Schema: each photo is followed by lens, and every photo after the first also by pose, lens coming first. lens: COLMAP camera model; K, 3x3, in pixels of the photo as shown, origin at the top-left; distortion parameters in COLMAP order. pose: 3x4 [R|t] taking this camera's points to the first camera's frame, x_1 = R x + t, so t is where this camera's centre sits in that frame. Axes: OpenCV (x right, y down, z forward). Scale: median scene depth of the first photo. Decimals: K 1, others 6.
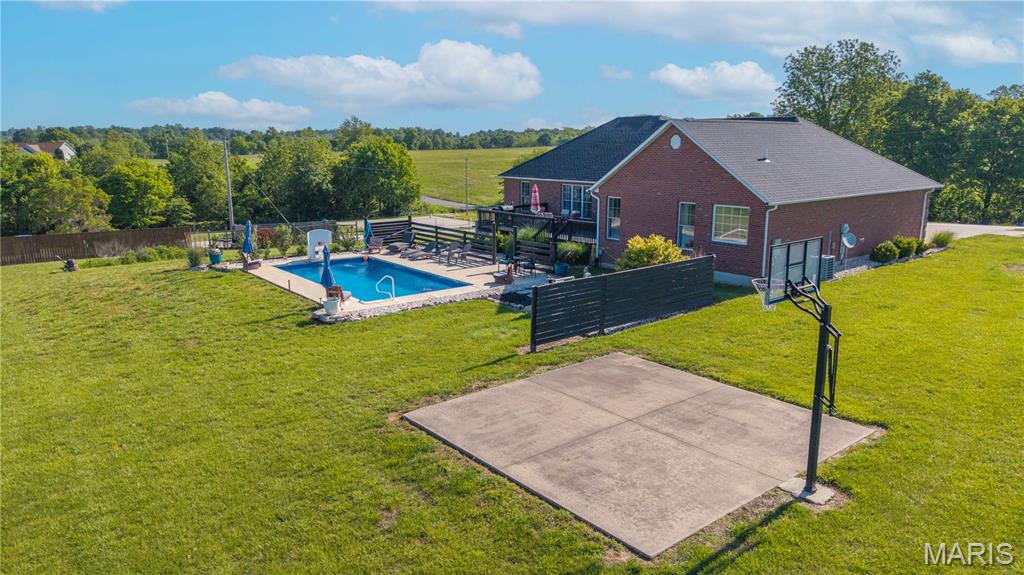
lens RADIAL K [[699.2, 0, 512.0], [0, 699.2, 287.5], [0, 0, 1]] dist [0.012851, 0.000233]
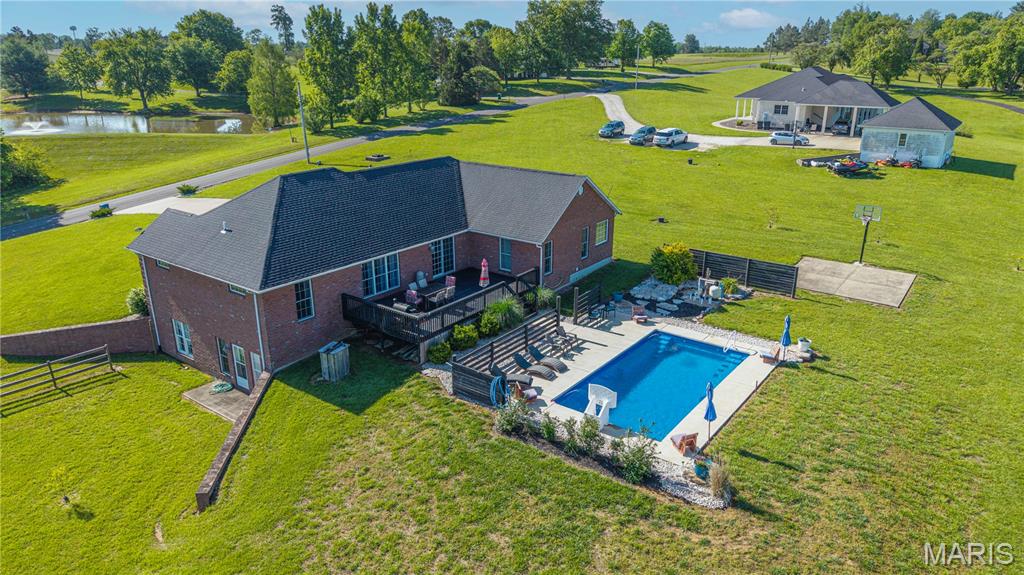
lens RADIAL K [[689.6, 0, 514.0], [0, 689.6, 290.6], [0, 0, 1]] dist [0.000906, -0.000608]
pose [[-0.260637, -0.319183, 0.911148, -1.762717], [0.190735, 0.908142, 0.372690, -0.926710], [-0.946408, 0.270925, -0.175816, 2.311830]]
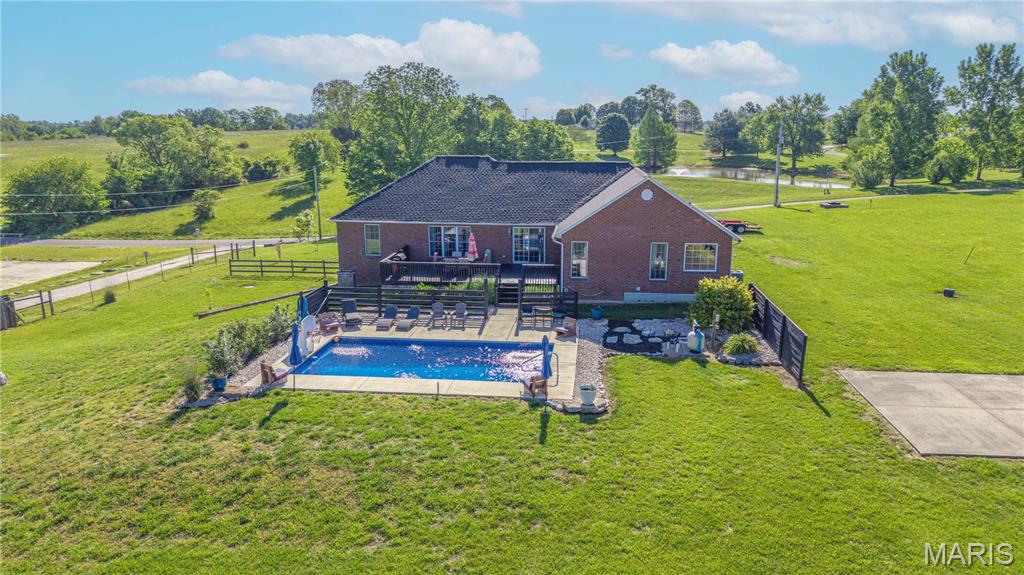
lens RADIAL K [[689.6, 0, 514.0], [0, 689.6, 290.6], [0, 0, 1]] dist [0.000906, -0.000608]
pose [[0.706015, -0.156715, 0.690639, -1.276961], [0.140695, 0.986808, 0.080093, -0.275030], [-0.694080, 0.040622, 0.718751, 0.476094]]
